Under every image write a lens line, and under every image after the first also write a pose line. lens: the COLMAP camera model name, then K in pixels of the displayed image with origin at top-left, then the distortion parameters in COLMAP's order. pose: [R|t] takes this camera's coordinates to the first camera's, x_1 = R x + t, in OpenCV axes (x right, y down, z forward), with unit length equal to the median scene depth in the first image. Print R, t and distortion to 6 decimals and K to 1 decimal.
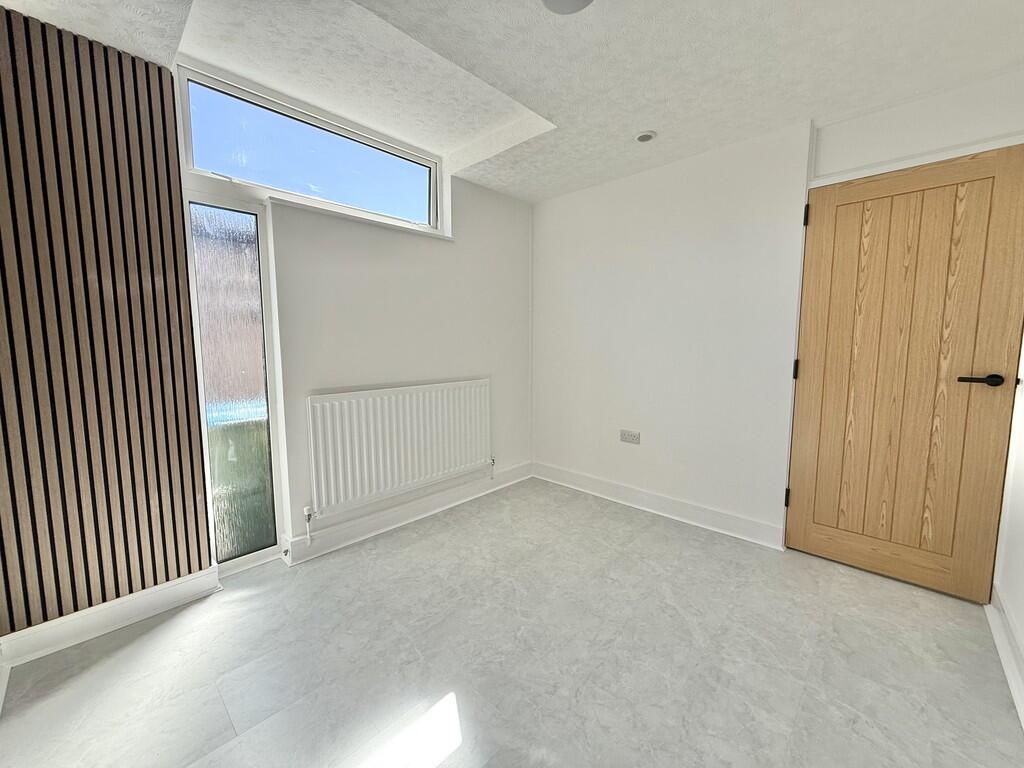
lens RADIAL K [[408.9, 0, 509.9], [0, 408.9, 386.2], [0, 0, 1]] dist [0.001427, -0.001018]
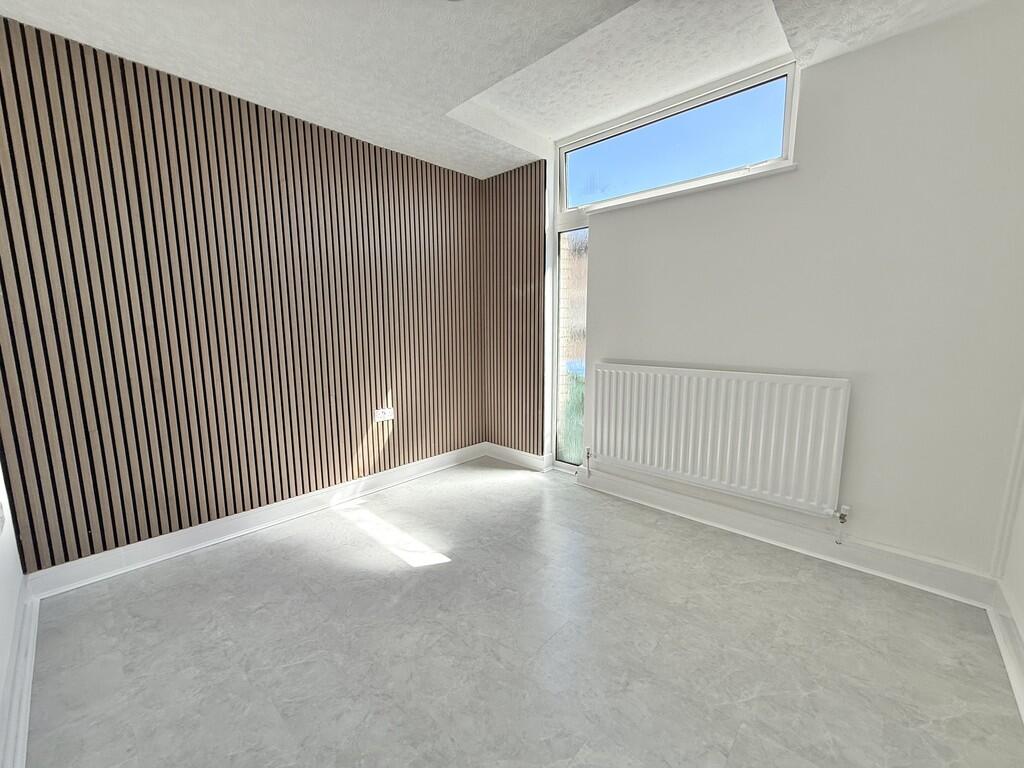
lens RADIAL K [[408.9, 0, 504.0], [0, 408.9, 382.9], [0, 0, 1]] dist [0.001427, -0.001018]
pose [[-0.000222, 0.143258, -0.989685, 0.683065], [-0.100243, 0.984697, 0.142558, -0.056715], [0.994963, 0.099241, 0.014142, 0.623413]]
